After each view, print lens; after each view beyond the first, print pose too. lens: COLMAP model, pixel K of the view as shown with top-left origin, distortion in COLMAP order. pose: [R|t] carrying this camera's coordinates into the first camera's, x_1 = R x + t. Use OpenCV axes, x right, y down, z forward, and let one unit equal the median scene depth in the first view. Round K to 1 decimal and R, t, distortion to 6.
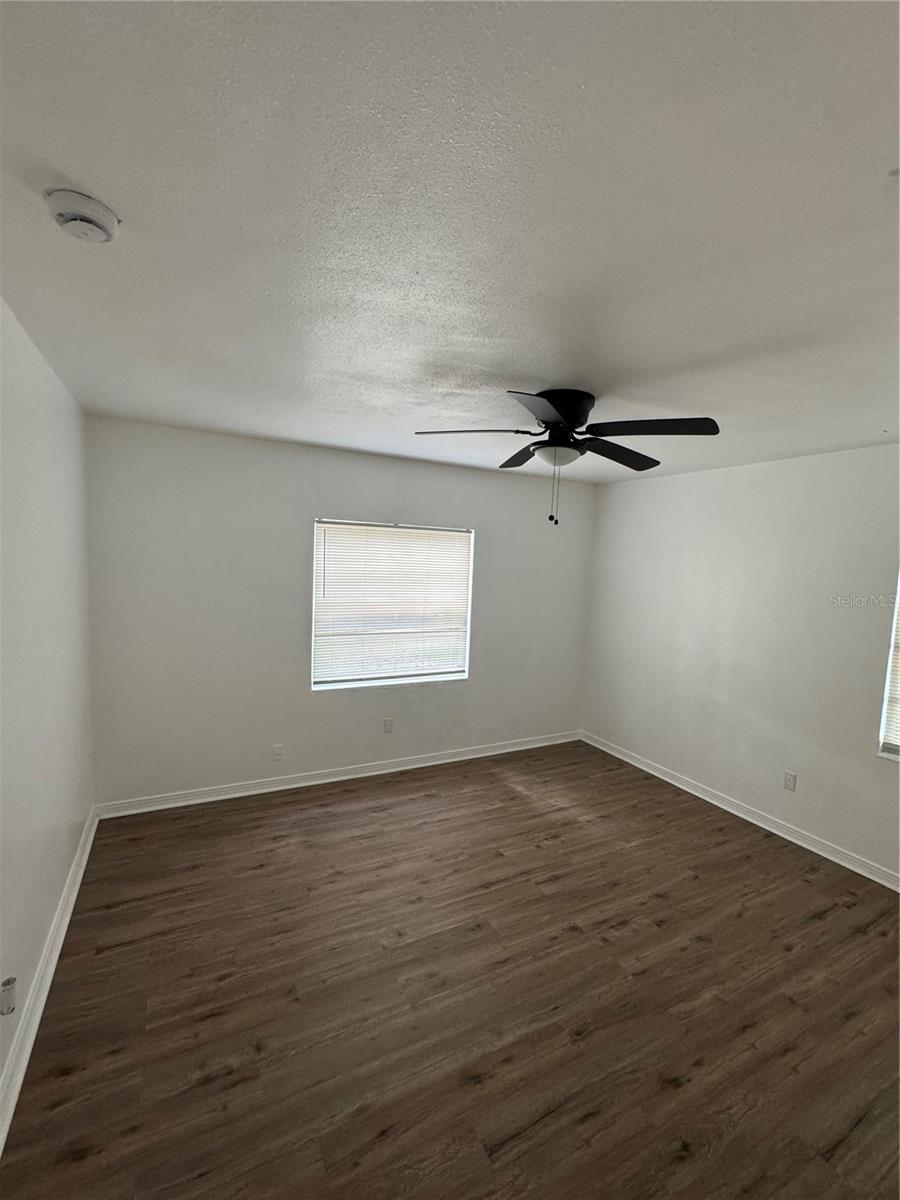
lens RADIAL K [[508.6, 0, 447.6], [0, 508.6, 602.5], [0, 0, 1]] dist [-0.001411, -0.002755]
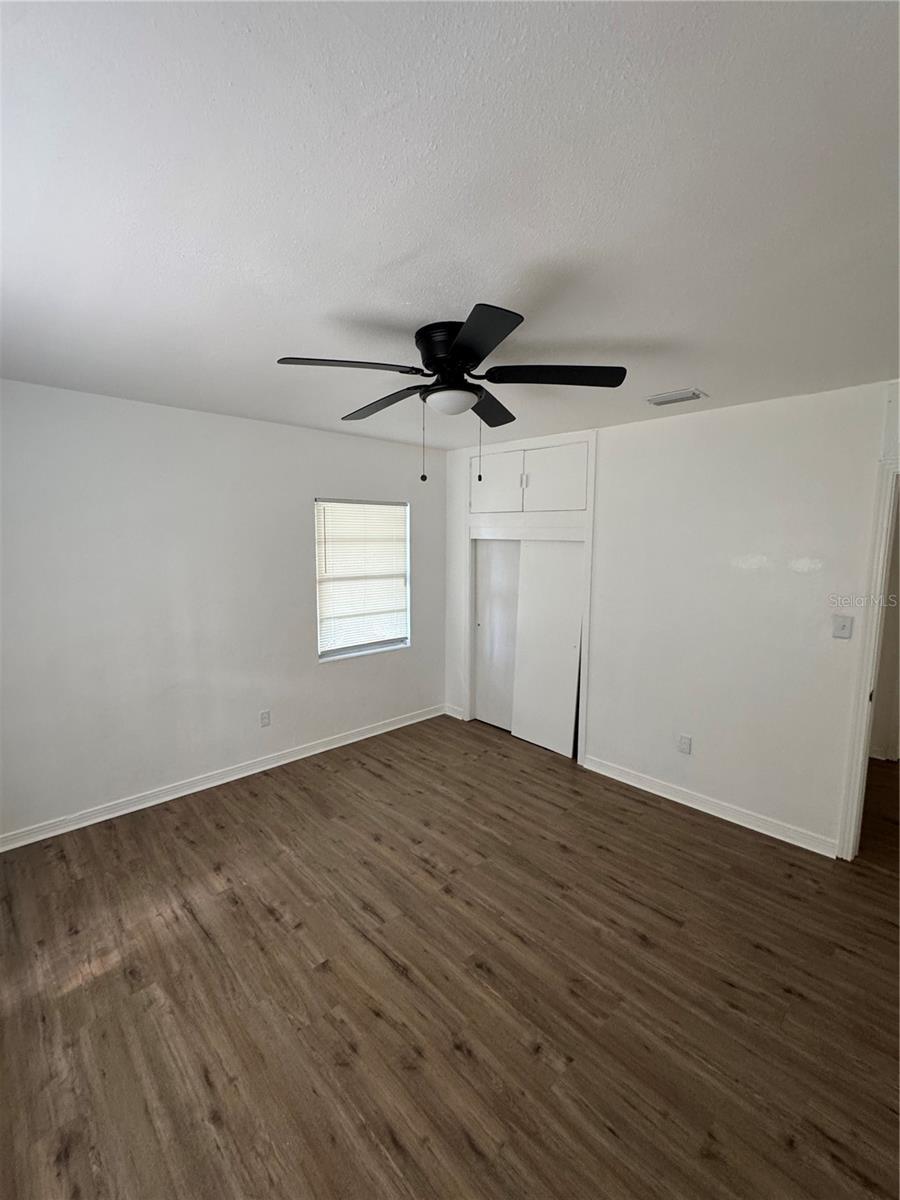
lens RADIAL K [[508.6, 0, 447.6], [0, 508.6, 602.5], [0, 0, 1]] dist [-0.001411, -0.002755]
pose [[-0.269676, -0.164078, 0.948869, -0.592003], [0.066527, 0.979848, 0.188342, -0.108390], [-0.960650, 0.113917, -0.253326, 1.137068]]
